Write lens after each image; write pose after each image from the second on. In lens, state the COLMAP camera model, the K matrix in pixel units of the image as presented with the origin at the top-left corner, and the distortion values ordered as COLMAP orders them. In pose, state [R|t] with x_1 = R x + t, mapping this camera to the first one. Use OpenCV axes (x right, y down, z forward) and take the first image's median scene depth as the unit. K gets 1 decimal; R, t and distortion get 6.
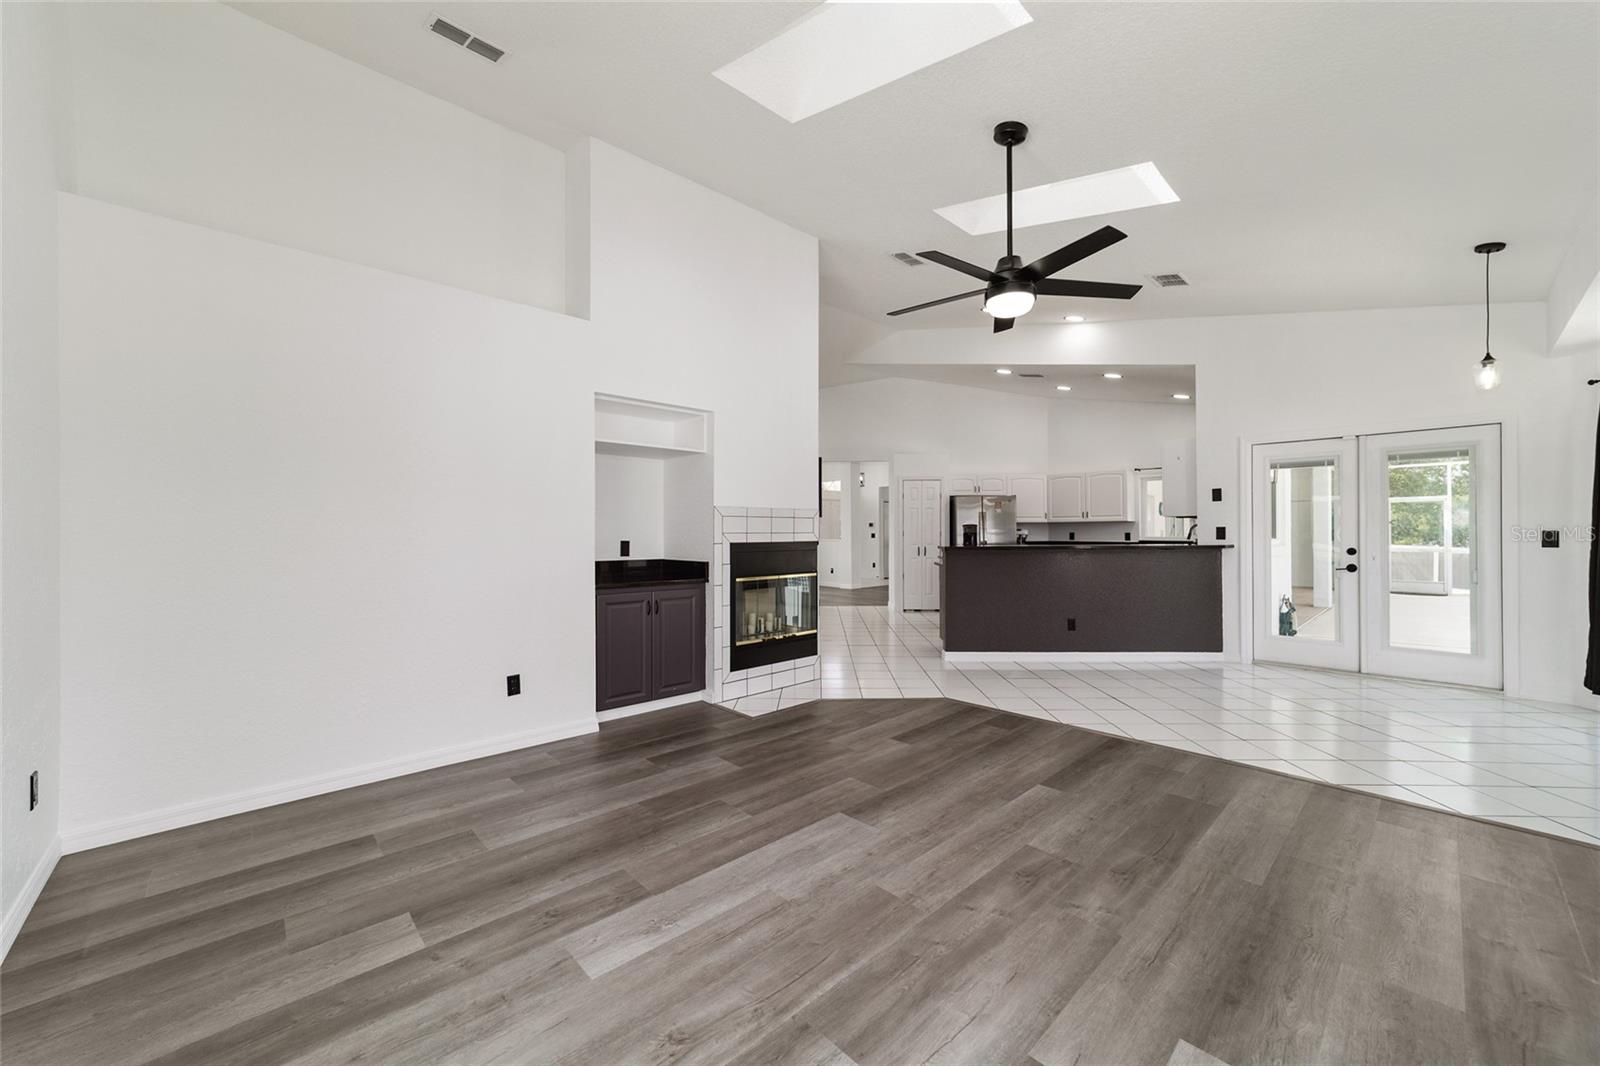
lens RADIAL K [[612.3, 0, 797.7], [0, 612.3, 529.6], [0, 0, 1]] dist [-0.017968, 0.008925]
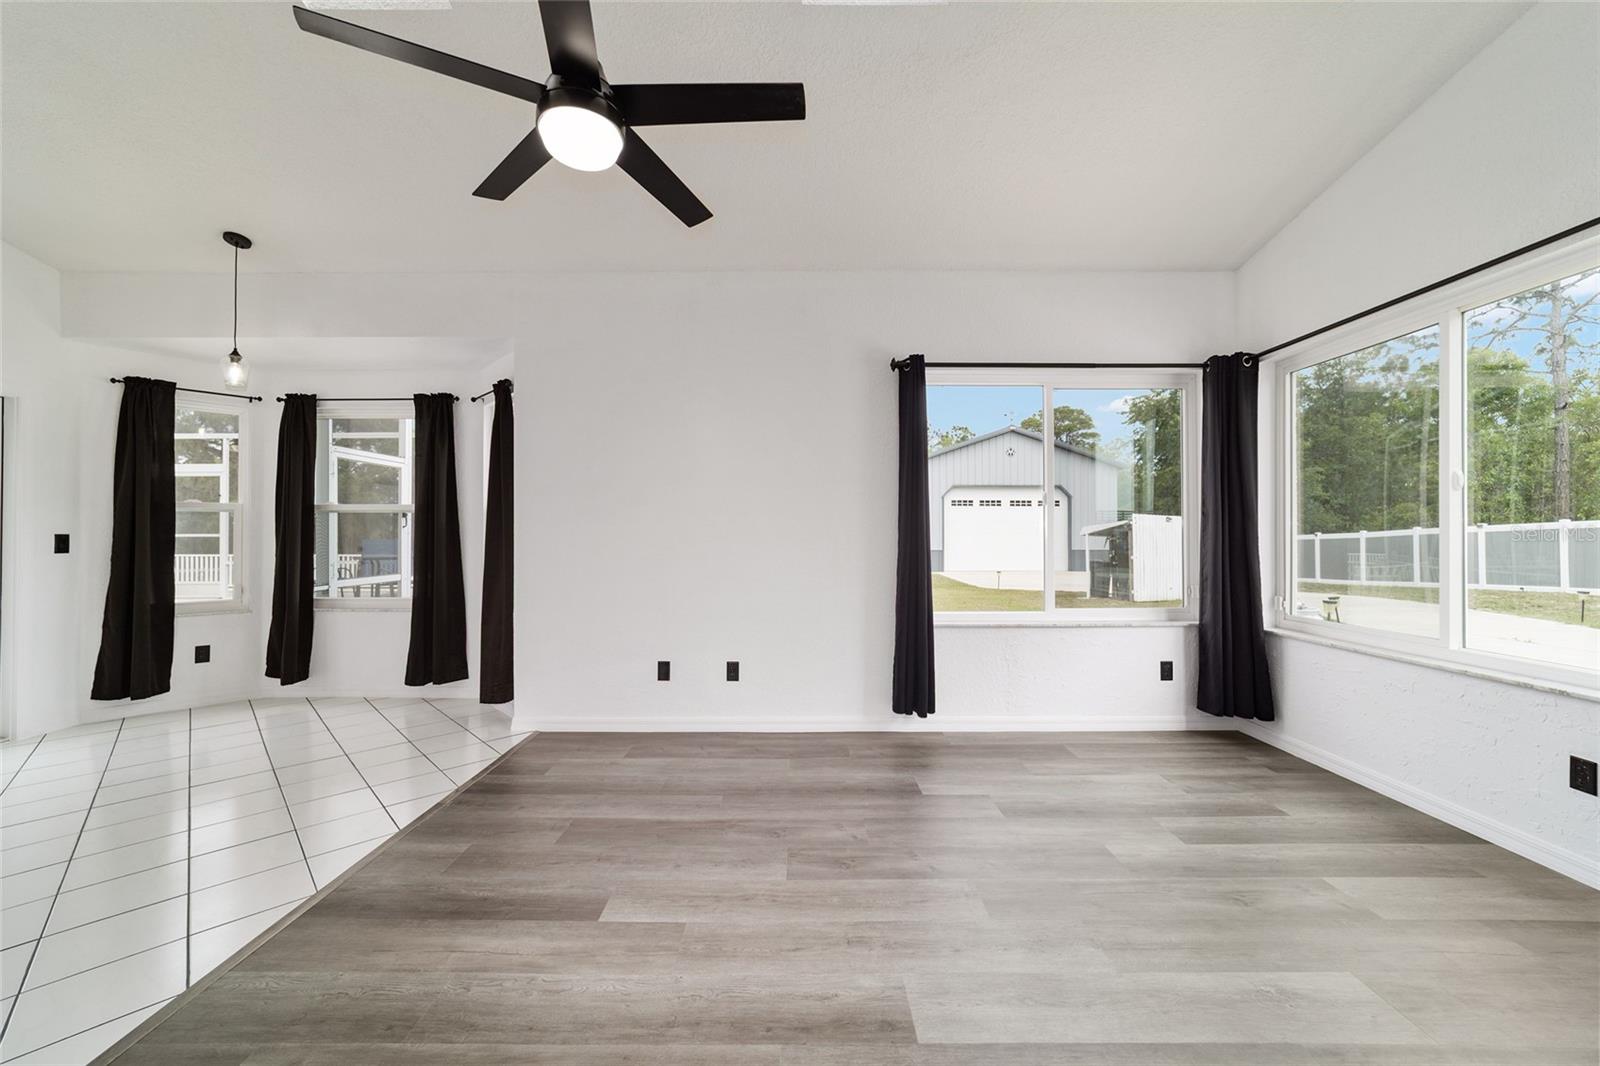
lens RADIAL K [[612.3, 0, 797.7], [0, 612.3, 529.6], [0, 0, 1]] dist [-0.017968, 0.008925]
pose [[-0.730304, 0.009389, 0.683058, -0.146675], [-0.000660, 0.999895, -0.014450, 0.007787], [-0.683122, -0.011004, -0.730221, 0.951276]]
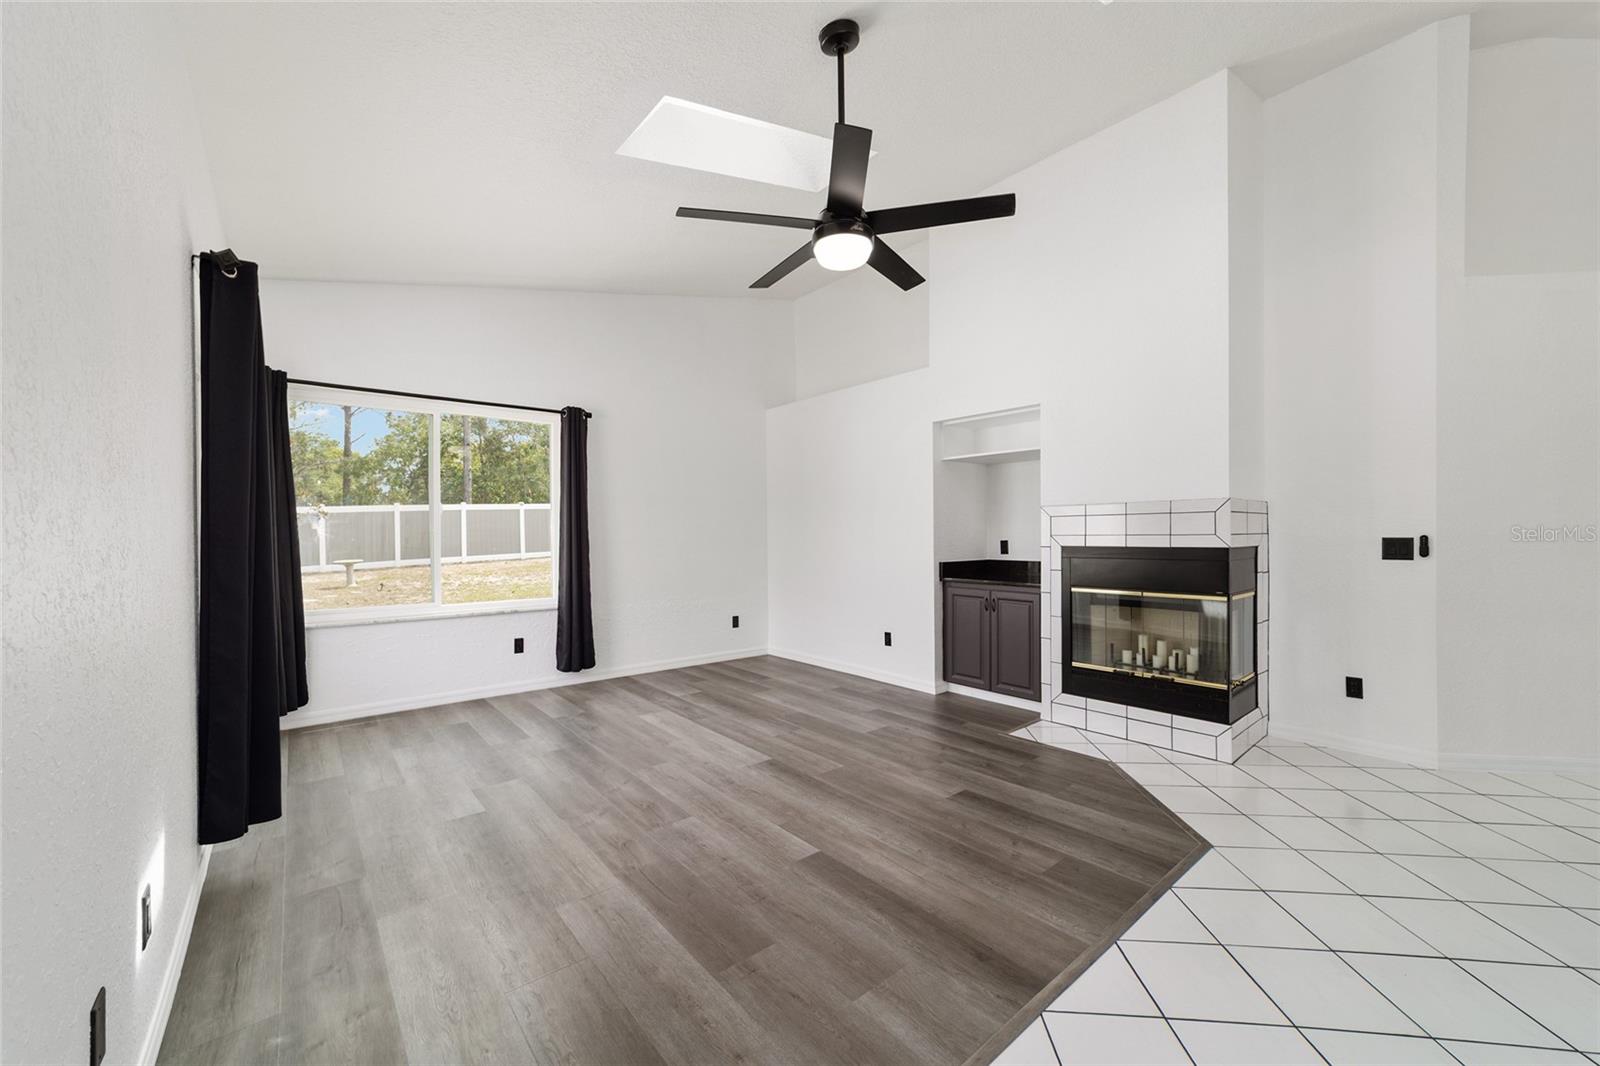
lens RADIAL K [[616.8, 0, 798.3], [0, 616.8, 538.0], [0, 0, 1]] dist [-0.020335, 0.009088]
pose [[-0.062008, 0.006836, -0.998052, 0.859412], [0.011378, 0.999916, 0.006141, -0.000082], [0.998011, -0.010975, -0.062081, 0.732704]]
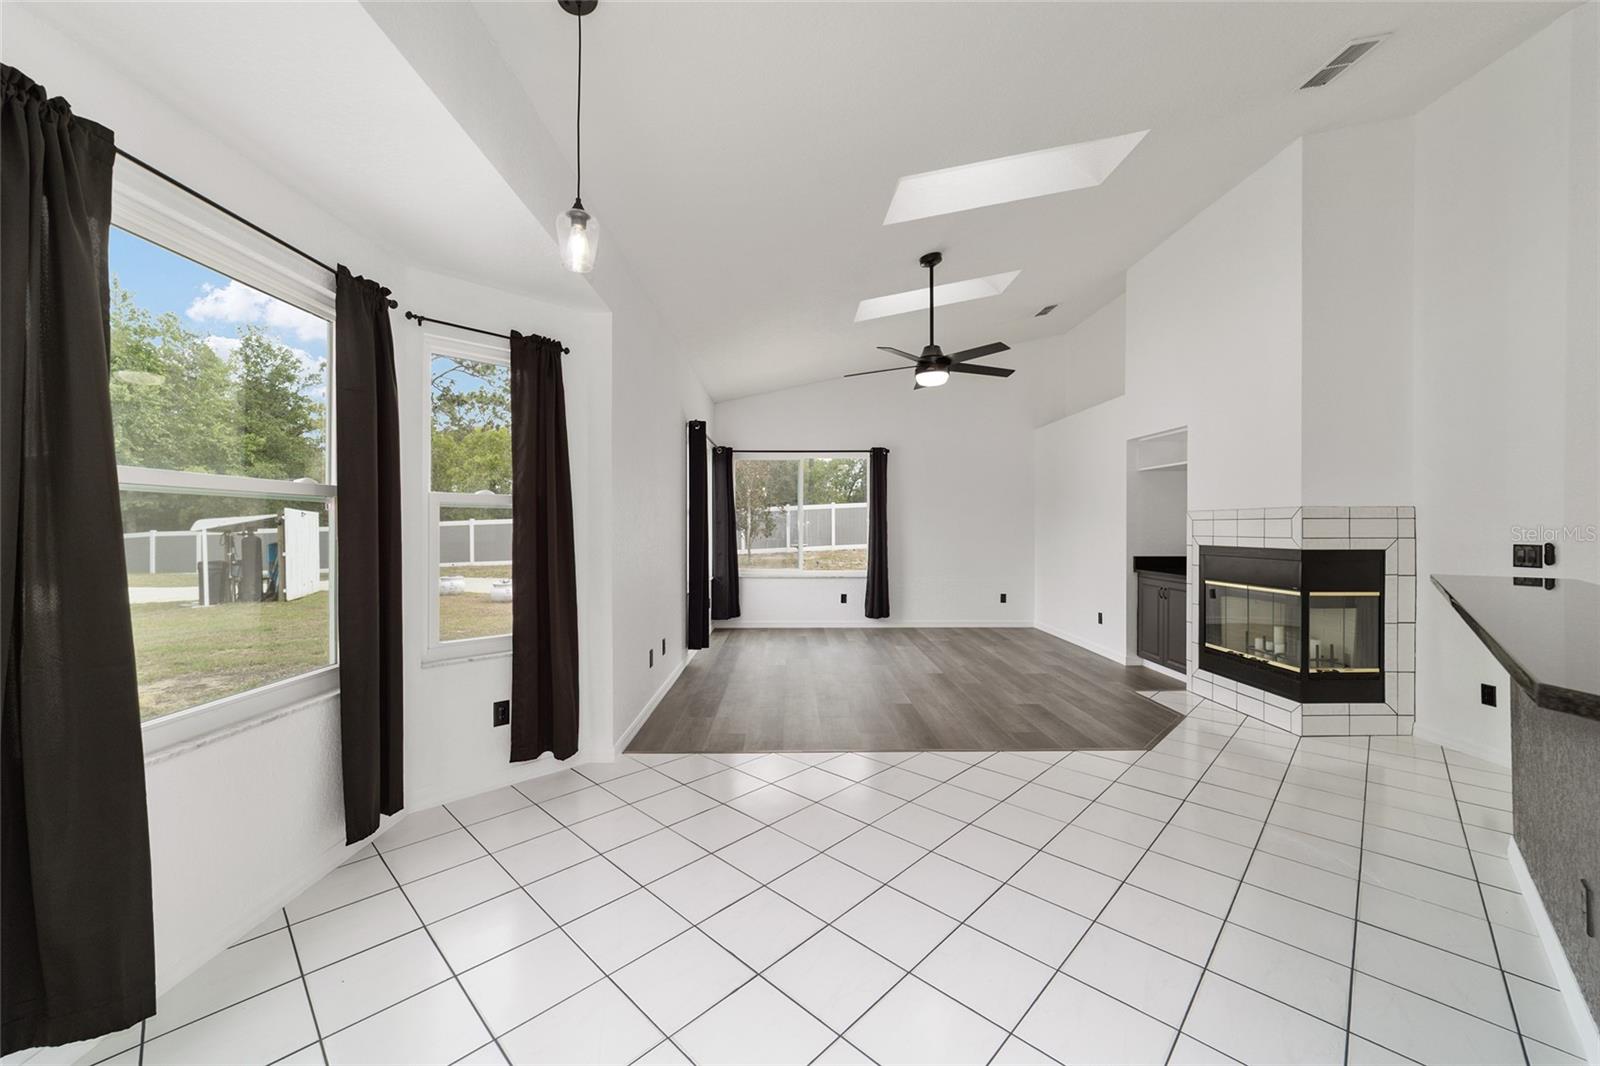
lens RADIAL K [[612.3, 0, 797.7], [0, 612.3, 529.6], [0, 0, 1]] dist [-0.017968, 0.008925]
pose [[-0.673882, 0.004750, -0.738823, 1.212019], [0.004213, 0.999988, 0.002587, -0.011674], [0.738827, -0.001370, -0.673894, 1.290992]]
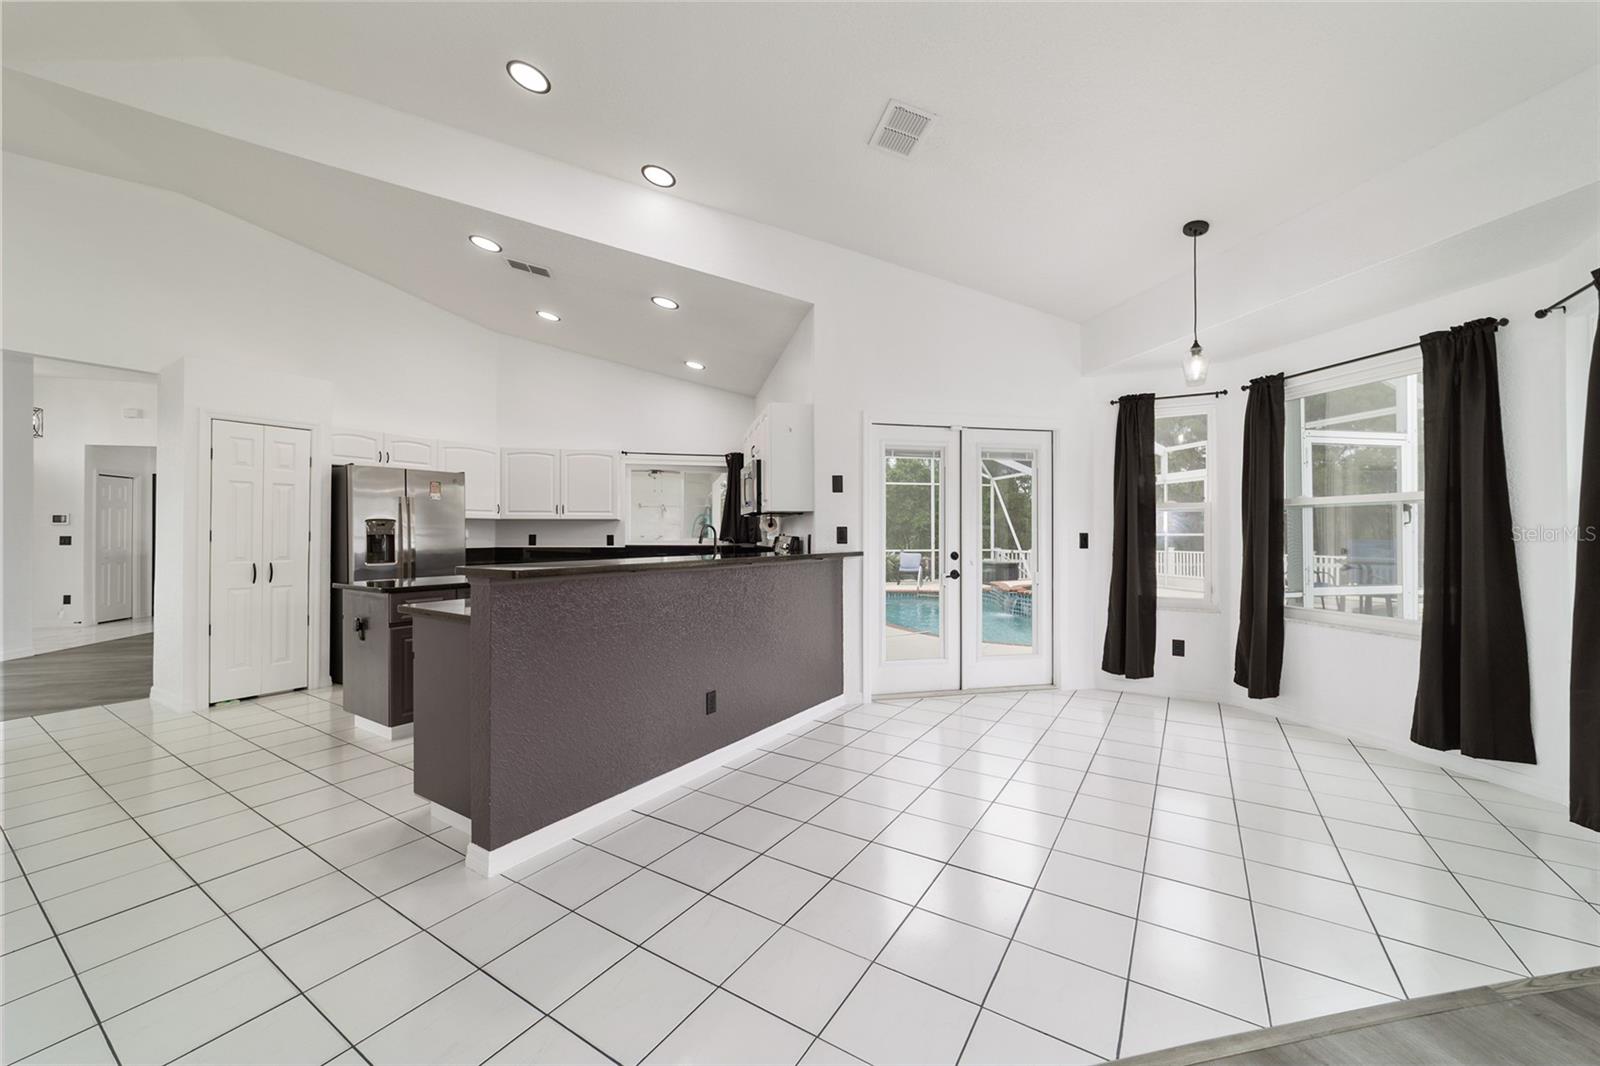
lens RADIAL K [[612.3, 0, 797.7], [0, 612.3, 529.6], [0, 0, 1]] dist [-0.017968, 0.008925]
pose [[0.515709, 0.009635, 0.856710, 0.026614], [-0.005576, 0.999953, -0.007889, 0.007229], [-0.856746, -0.000709, 0.515738, 0.908905]]
